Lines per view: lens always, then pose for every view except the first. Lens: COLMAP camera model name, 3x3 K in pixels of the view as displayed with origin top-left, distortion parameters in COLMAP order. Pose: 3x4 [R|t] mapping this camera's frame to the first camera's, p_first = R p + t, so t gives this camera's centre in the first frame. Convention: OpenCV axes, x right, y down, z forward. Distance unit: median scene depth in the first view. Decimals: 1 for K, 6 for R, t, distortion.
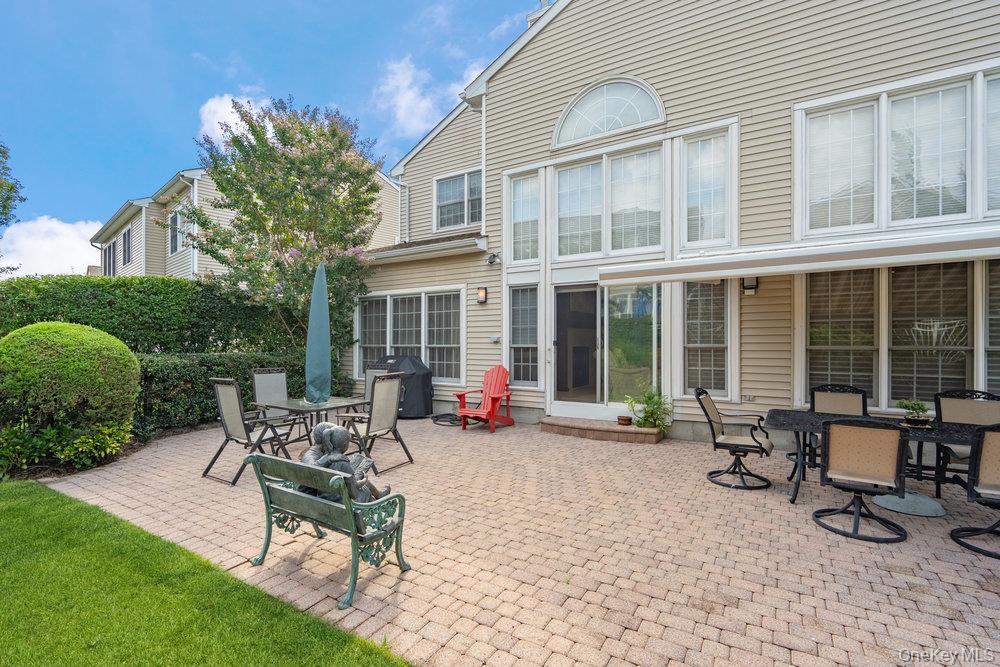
lens RADIAL K [[473.9, 0, 499.5], [0, 473.9, 337.8], [0, 0, 1]] dist [0.002839, 0.000235]
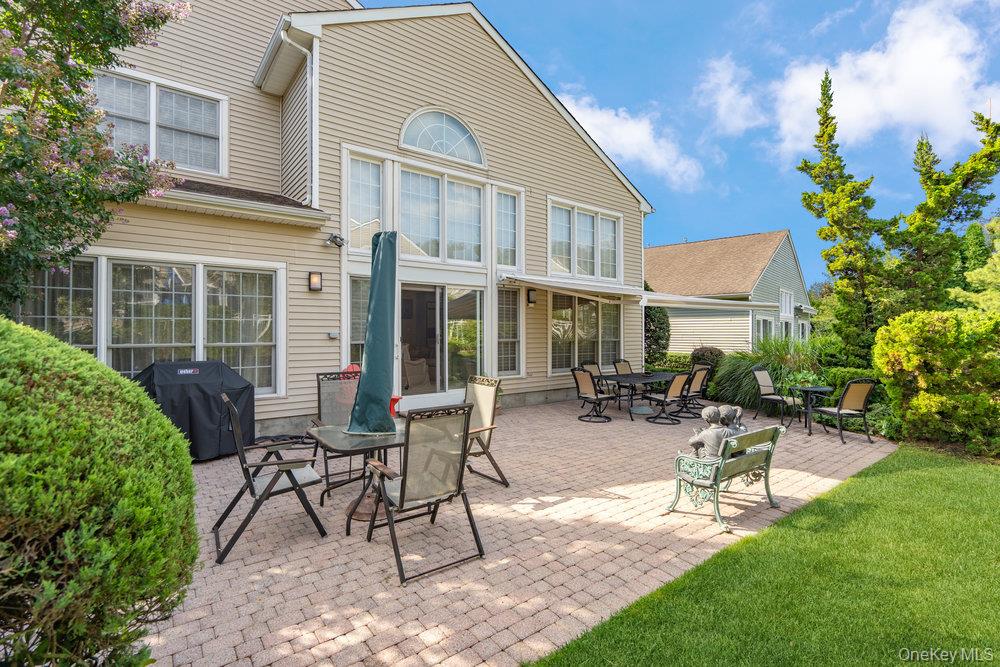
lens RADIAL K [[453.4, 0, 499.7], [0, 453.4, 331.9], [0, 0, 1]] dist [-0.000436, -0.000188]
pose [[0.346190, 0.005097, 0.938151, -0.718973], [-0.006752, 0.999973, -0.002941, -0.002761], [-0.938140, -0.005317, 0.346215, 0.467603]]
